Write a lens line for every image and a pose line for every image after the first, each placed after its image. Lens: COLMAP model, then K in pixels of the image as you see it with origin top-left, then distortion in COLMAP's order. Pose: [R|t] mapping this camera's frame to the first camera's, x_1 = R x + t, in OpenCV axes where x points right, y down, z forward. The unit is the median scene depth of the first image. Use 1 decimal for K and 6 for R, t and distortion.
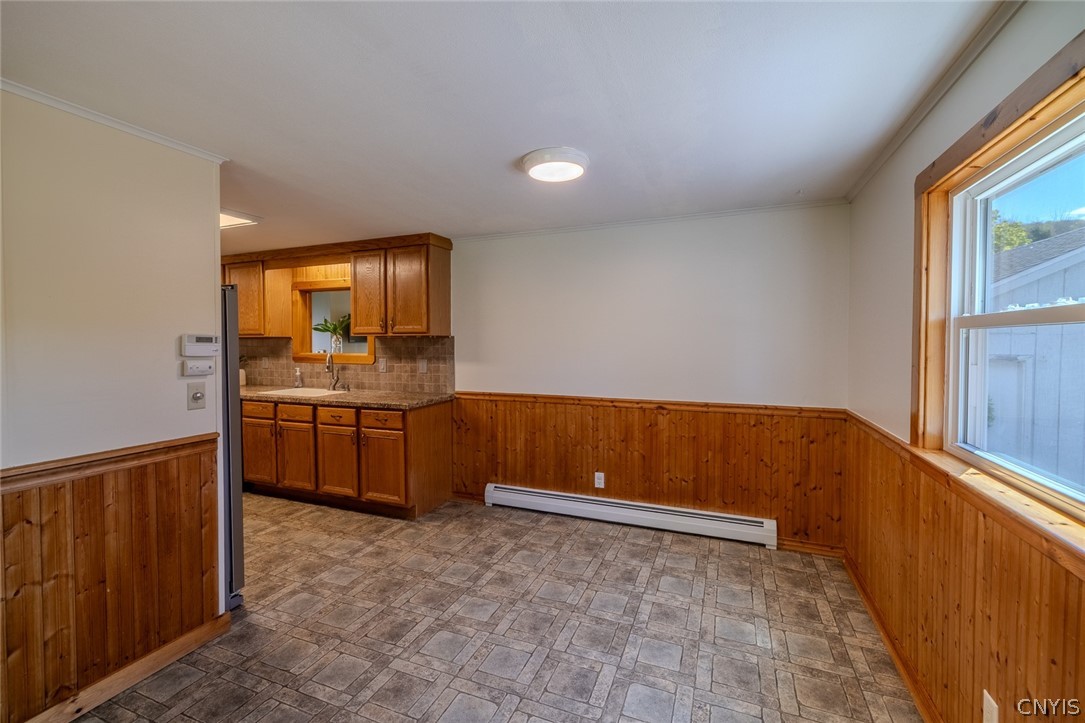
lens RADIAL K [[457.2, 0, 537.8], [0, 457.2, 352.8], [0, 0, 1]] dist [0.002249, 0.000456]
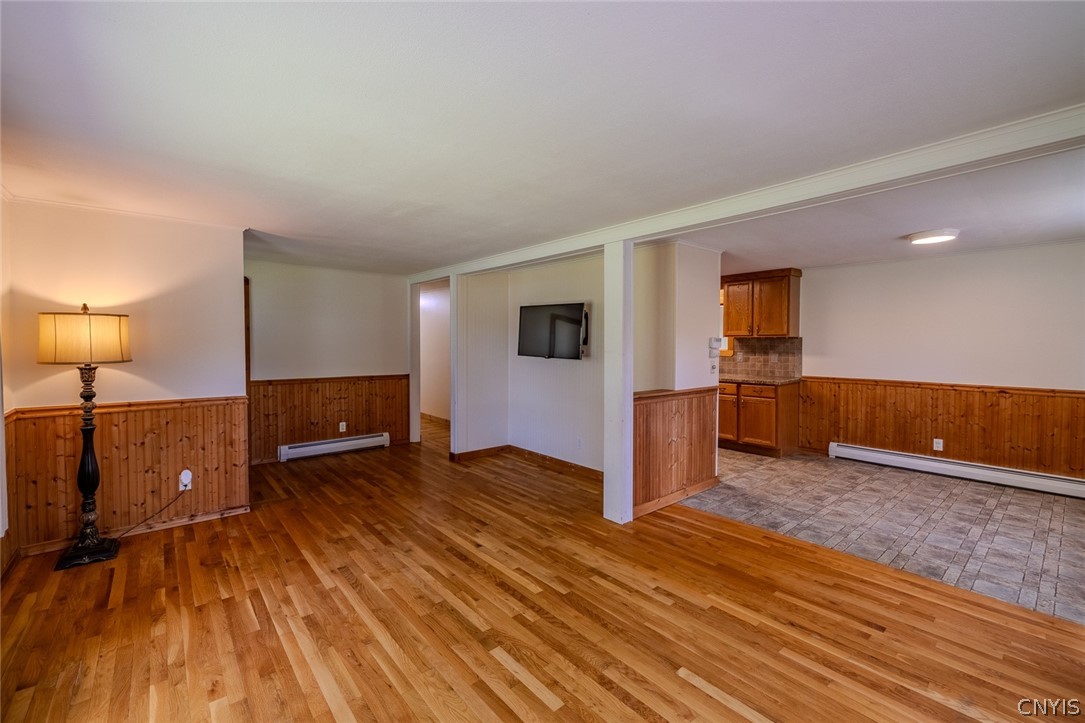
lens RADIAL K [[457.2, 0, 537.8], [0, 457.2, 352.8], [0, 0, 1]] dist [0.002249, 0.000456]
pose [[0.891699, 0.013782, -0.452420, -0.302471], [-0.013106, 0.999903, 0.004628, 0.018106], [0.452440, 0.001802, 0.891793, -0.716435]]
